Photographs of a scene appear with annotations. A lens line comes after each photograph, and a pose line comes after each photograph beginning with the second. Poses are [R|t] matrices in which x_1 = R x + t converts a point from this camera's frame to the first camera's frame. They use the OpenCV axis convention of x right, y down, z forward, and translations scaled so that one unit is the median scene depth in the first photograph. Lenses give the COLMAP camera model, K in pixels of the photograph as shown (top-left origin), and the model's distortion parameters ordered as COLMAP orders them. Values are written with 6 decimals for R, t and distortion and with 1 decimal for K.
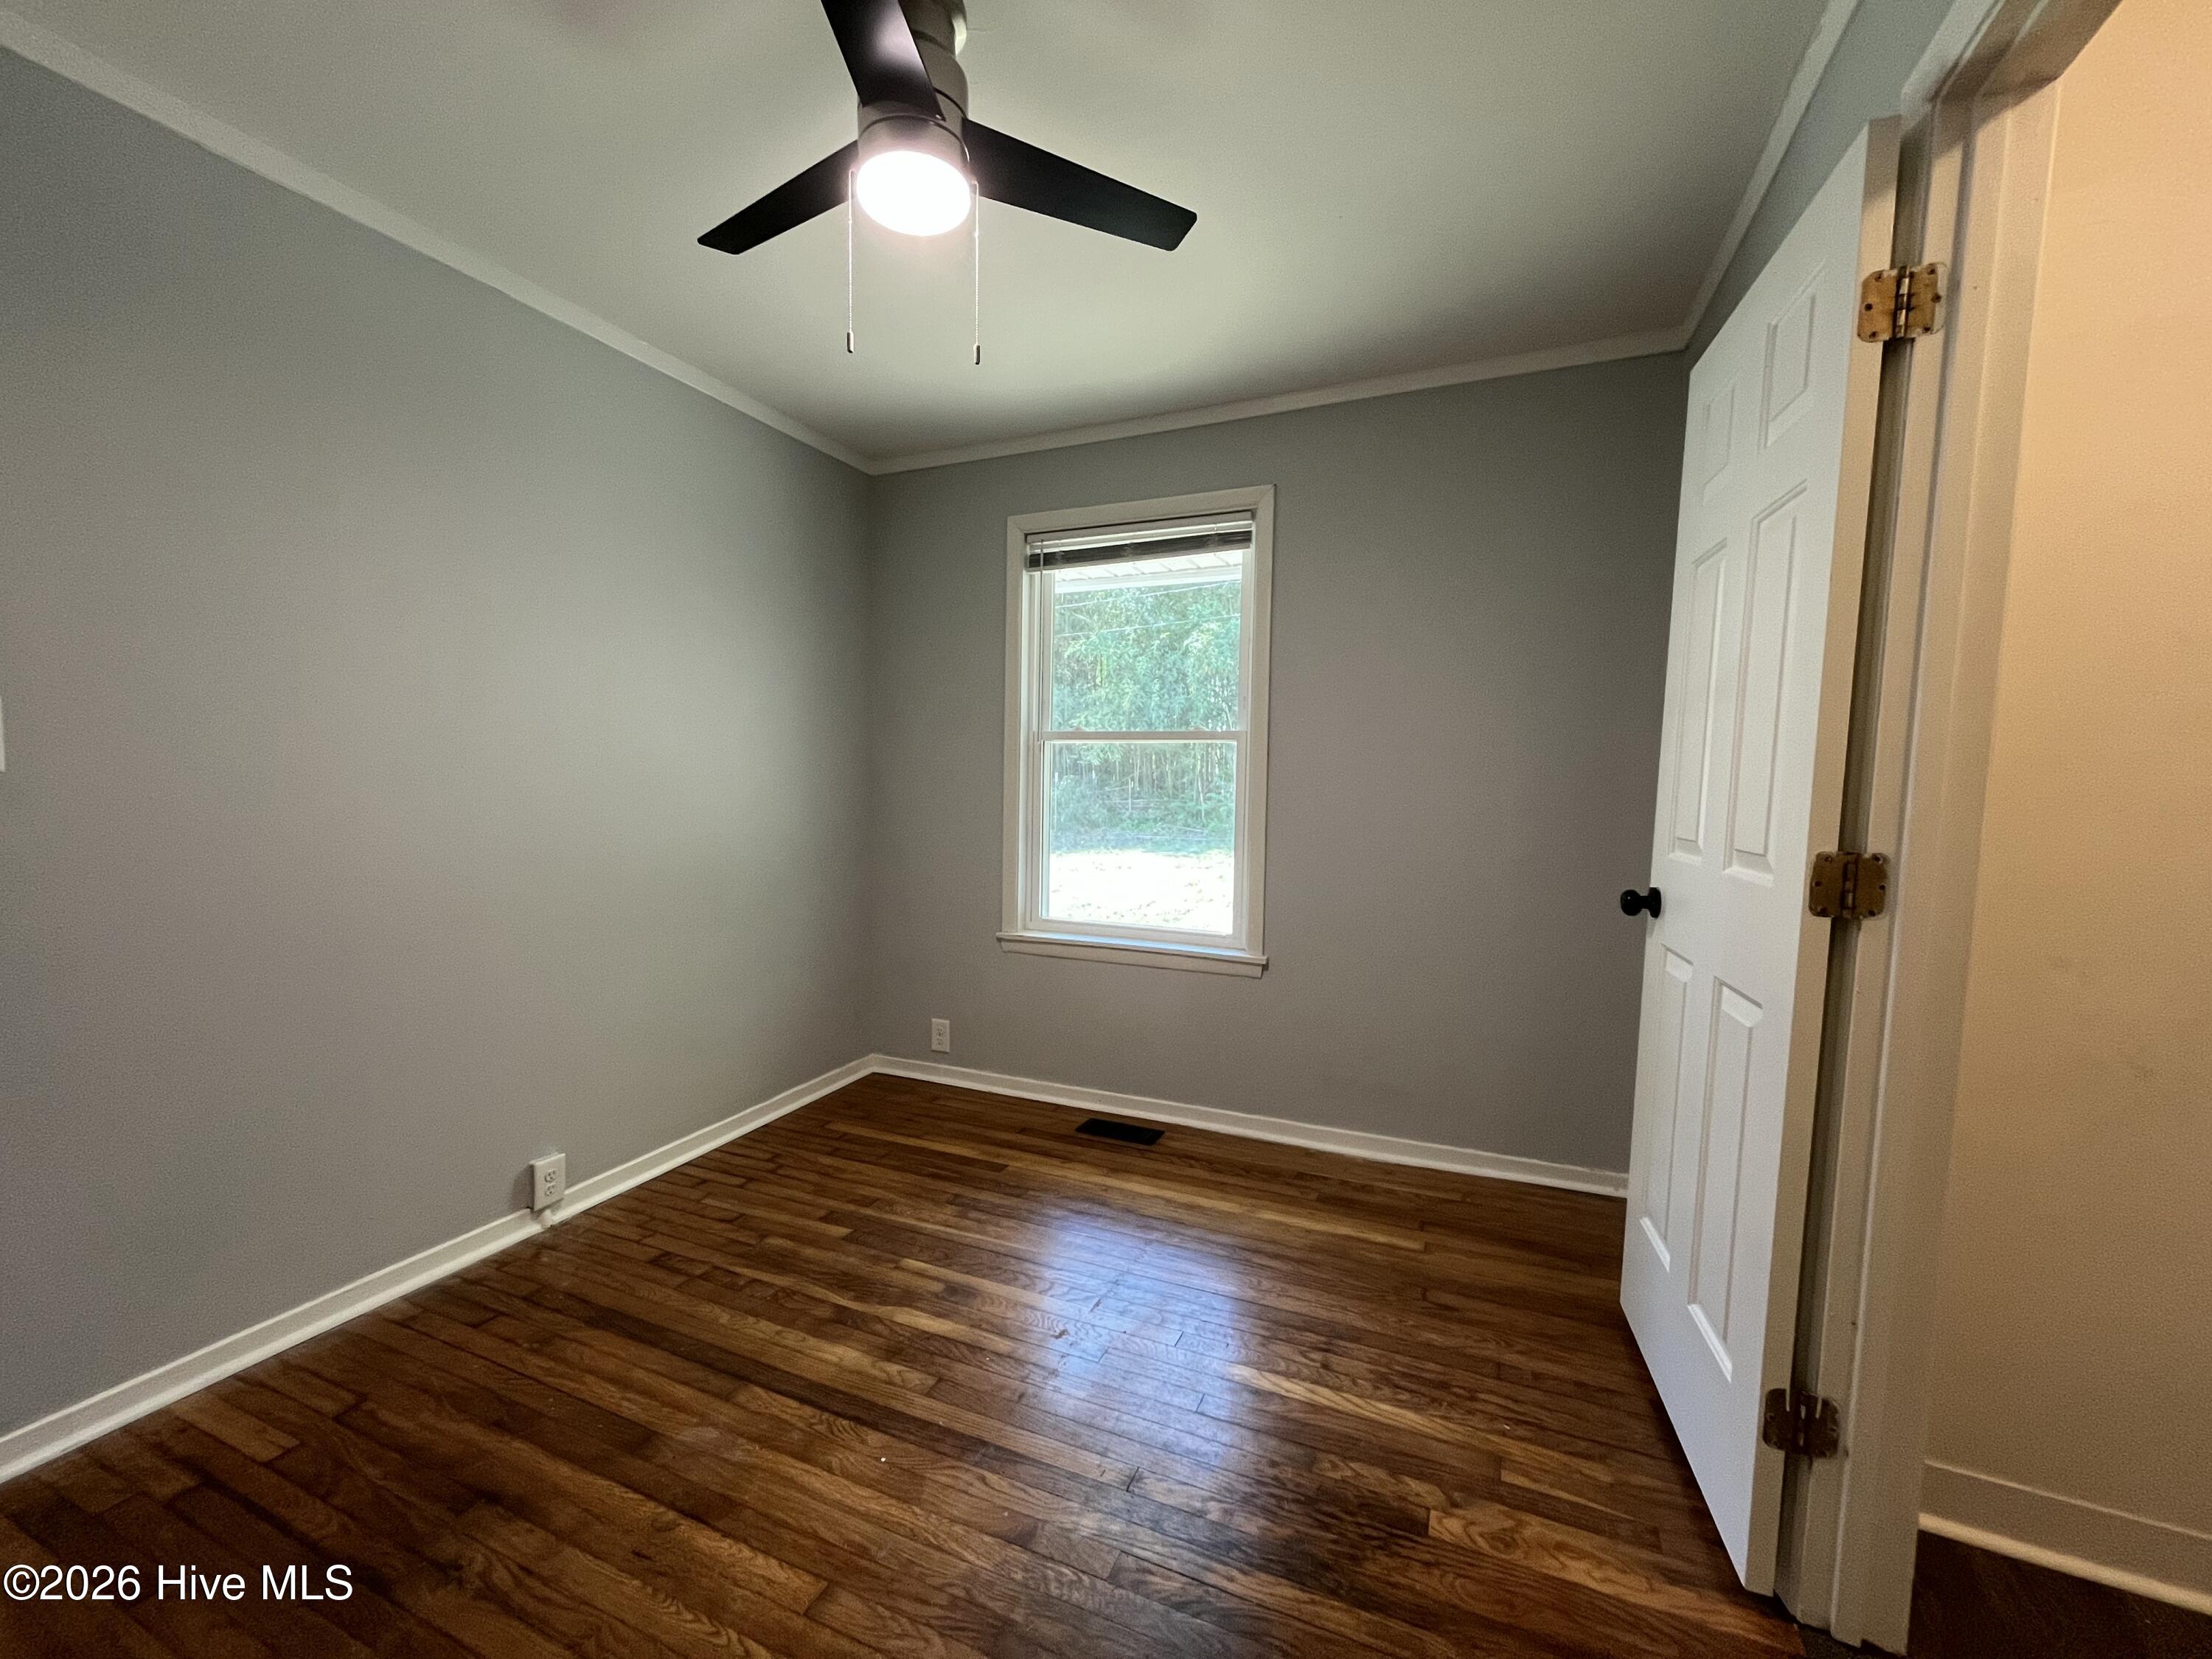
lens RADIAL K [[889.7, 0, 1107.9], [0, 889.7, 828.8], [0, 0, 1]] dist [-0.003201, -0.000196]
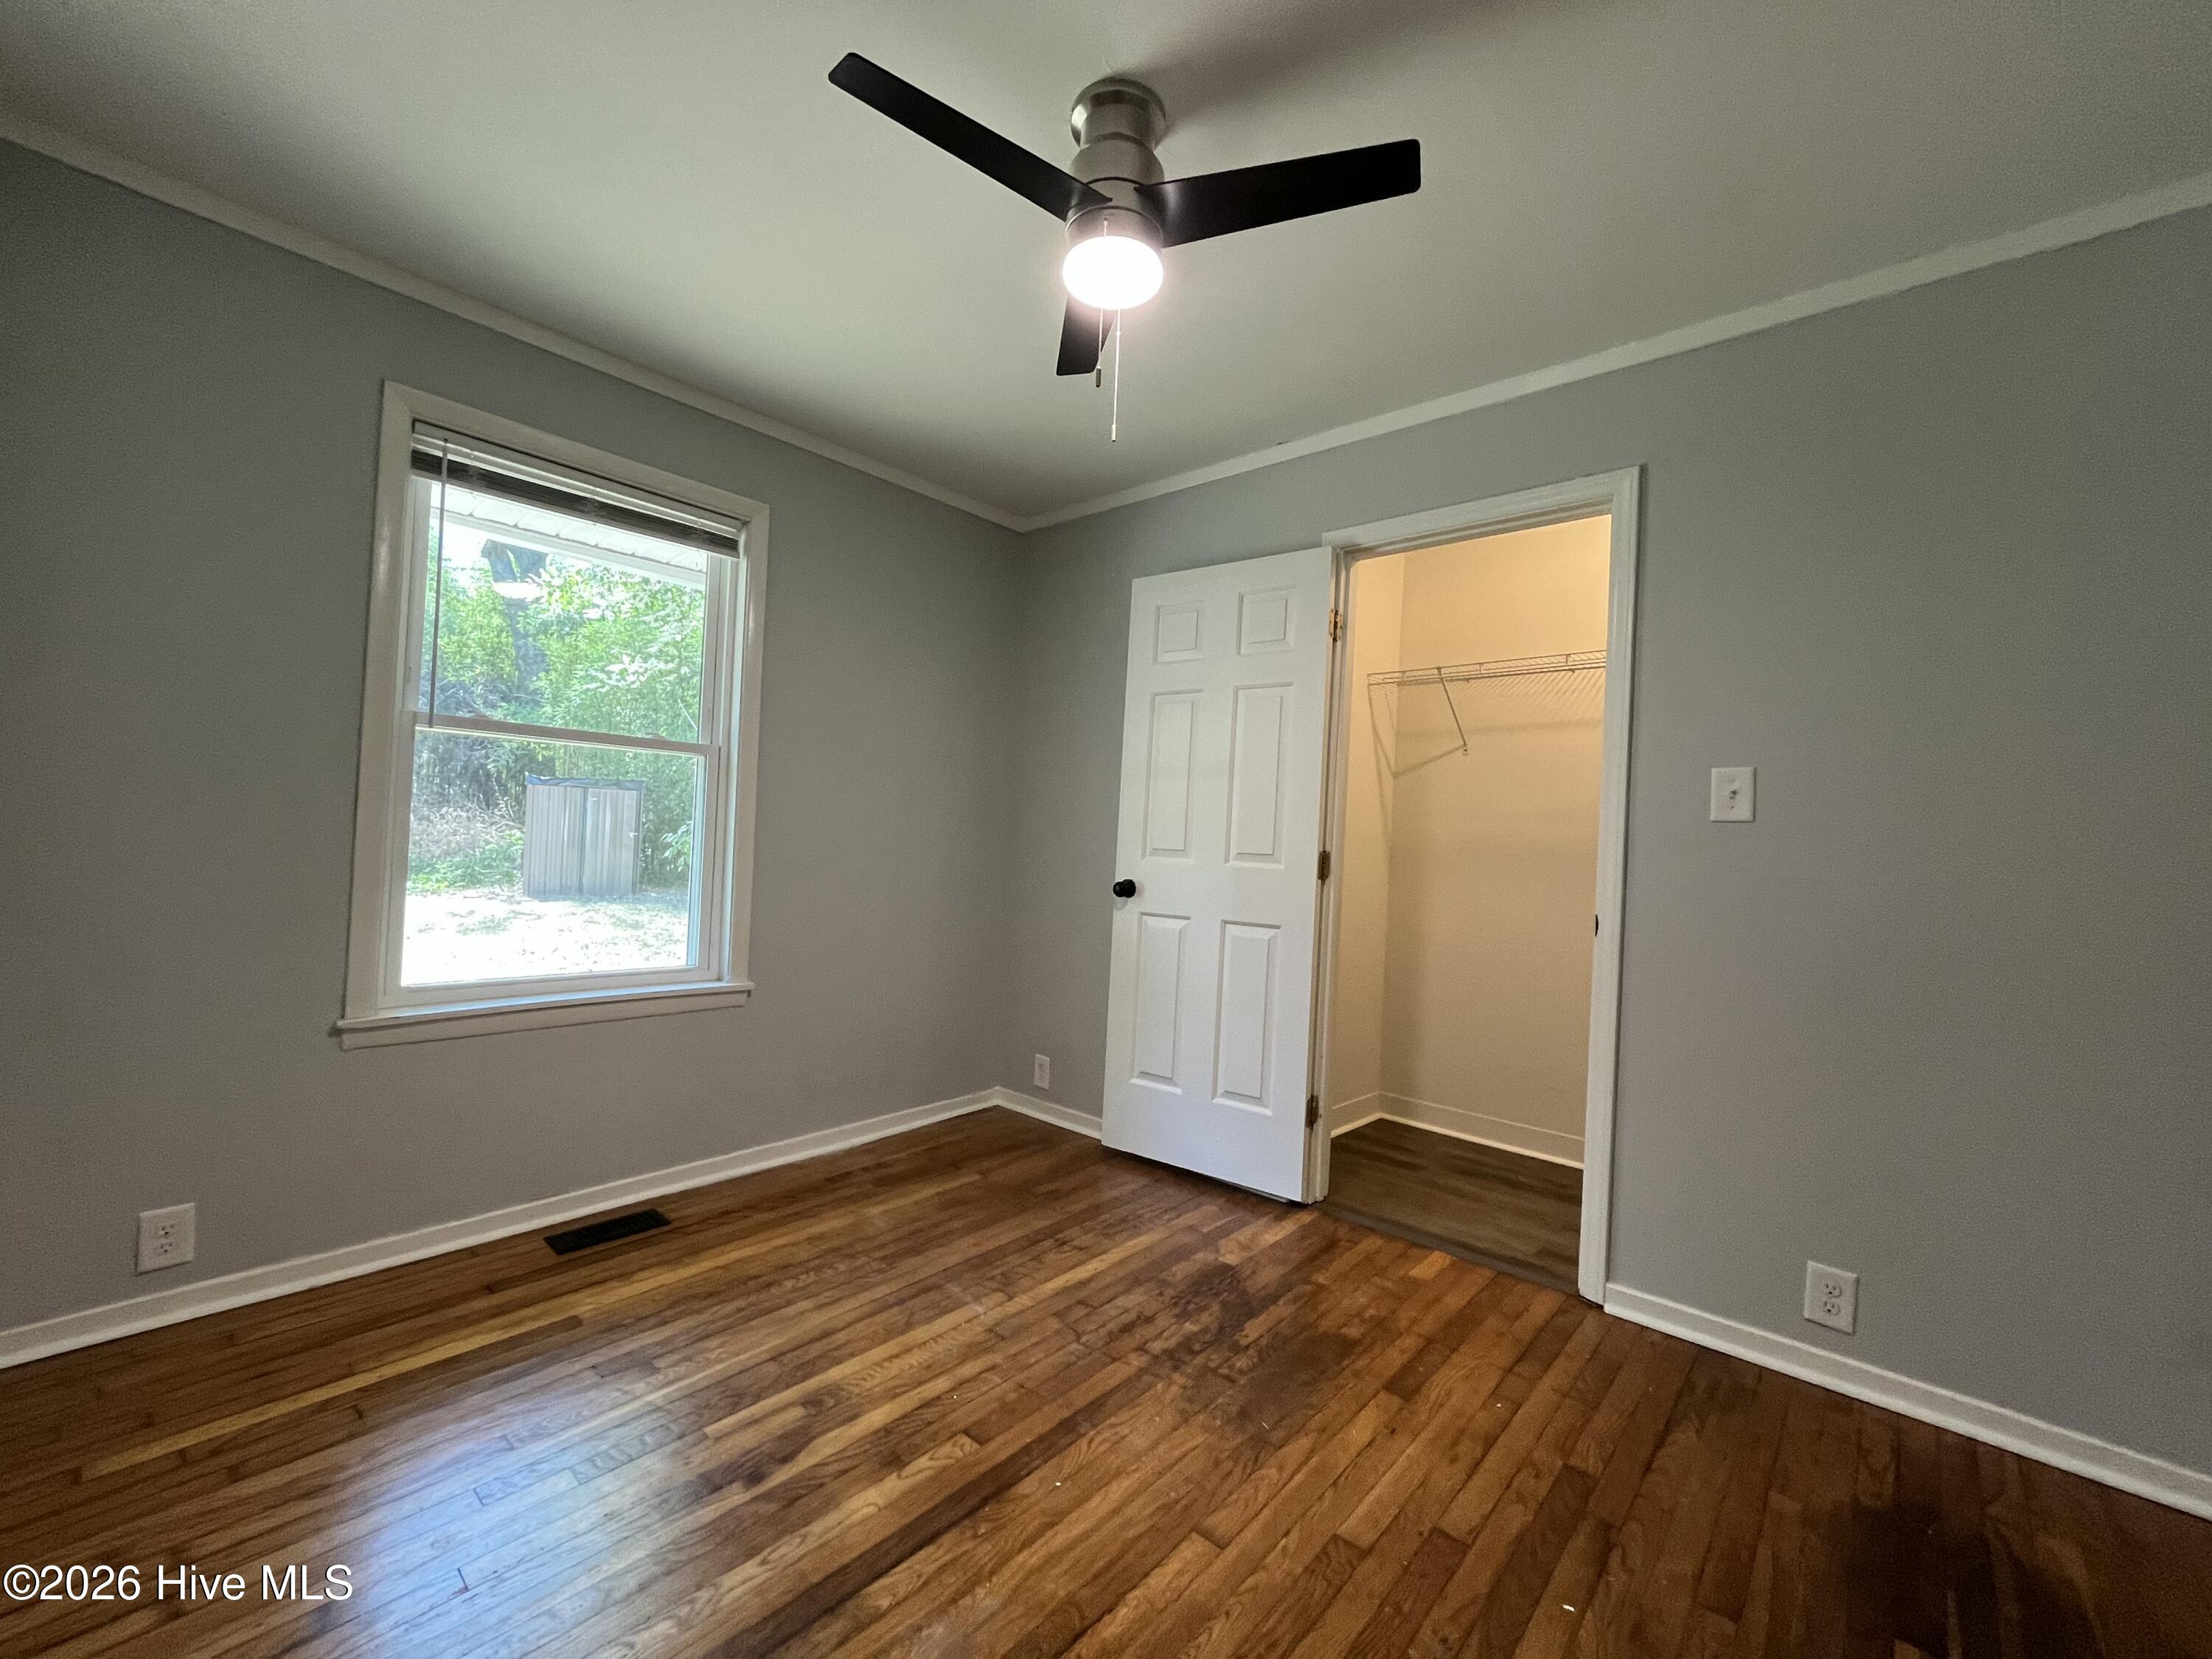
lens RADIAL K [[889.7, 0, 1095.5], [0, 889.7, 829.8], [0, 0, 1]] dist [-0.003201, -0.000196]
pose [[0.315951, 0.011861, 0.948701, -0.774805], [0.015998, 0.999713, -0.017827, 0.002122], [-0.948641, 0.020810, 0.315670, 0.415944]]
